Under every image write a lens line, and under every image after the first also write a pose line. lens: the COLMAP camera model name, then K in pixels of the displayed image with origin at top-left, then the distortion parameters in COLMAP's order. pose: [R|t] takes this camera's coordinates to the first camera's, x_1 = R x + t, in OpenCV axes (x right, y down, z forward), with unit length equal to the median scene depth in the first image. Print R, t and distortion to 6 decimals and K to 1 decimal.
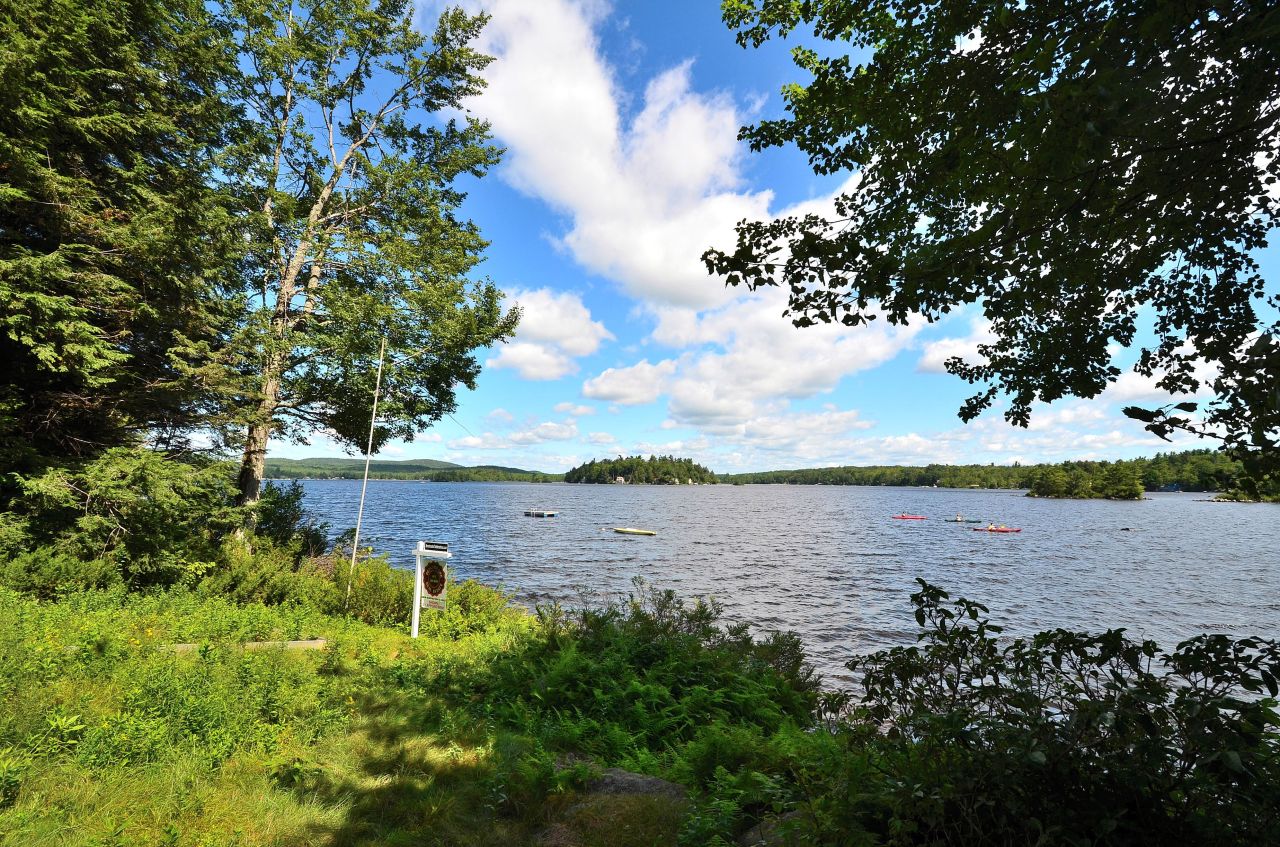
lens RADIAL K [[552.6, 0, 636.2], [0, 552.6, 437.0], [0, 0, 1]] dist [0.000041, -0.018701]
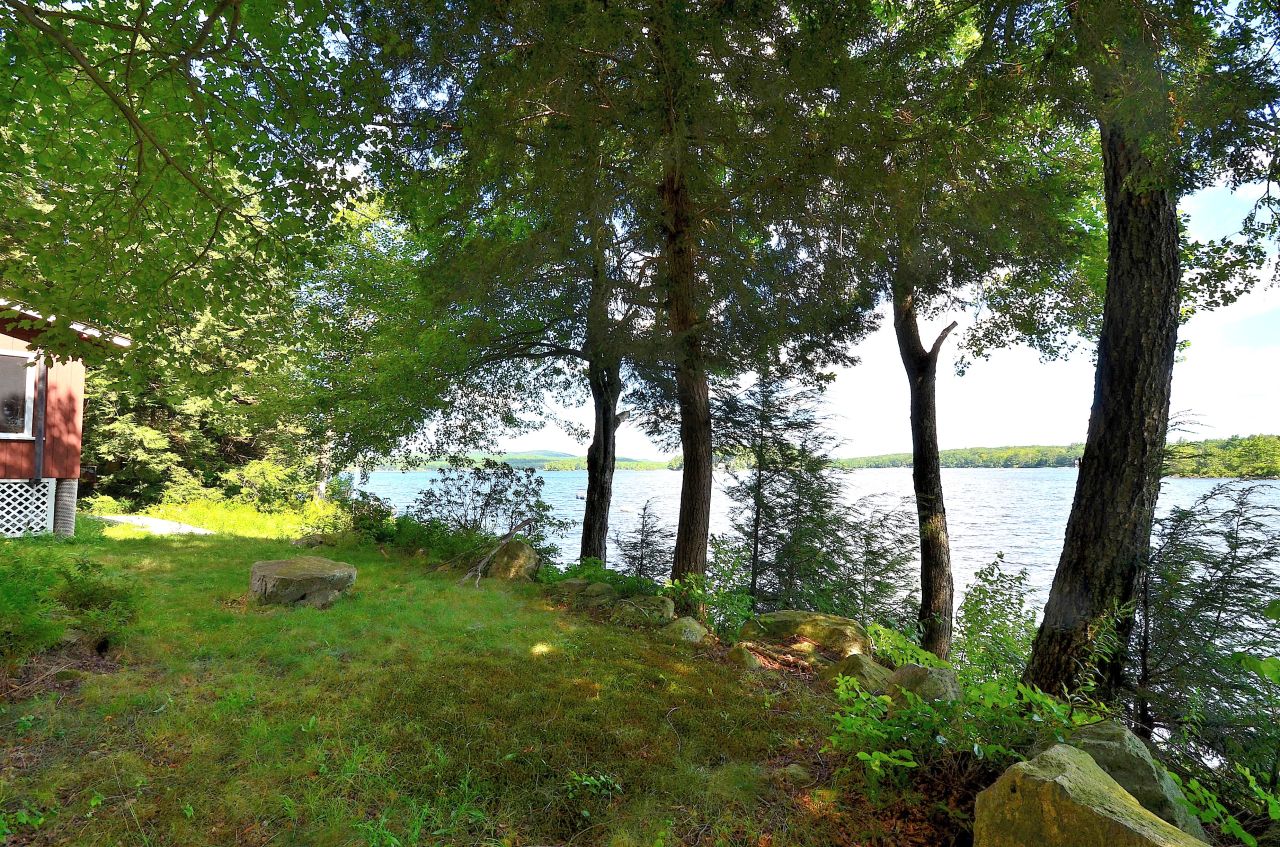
lens RADIAL K [[552.6, 0, 636.2], [0, 552.6, 437.0], [0, 0, 1]] dist [0.000041, -0.018701]
pose [[0.982422, -0.027691, -0.184609, 1.252028], [0.031934, 0.999289, 0.020052, -0.085696], [0.183922, -0.025595, 0.982607, -1.169656]]
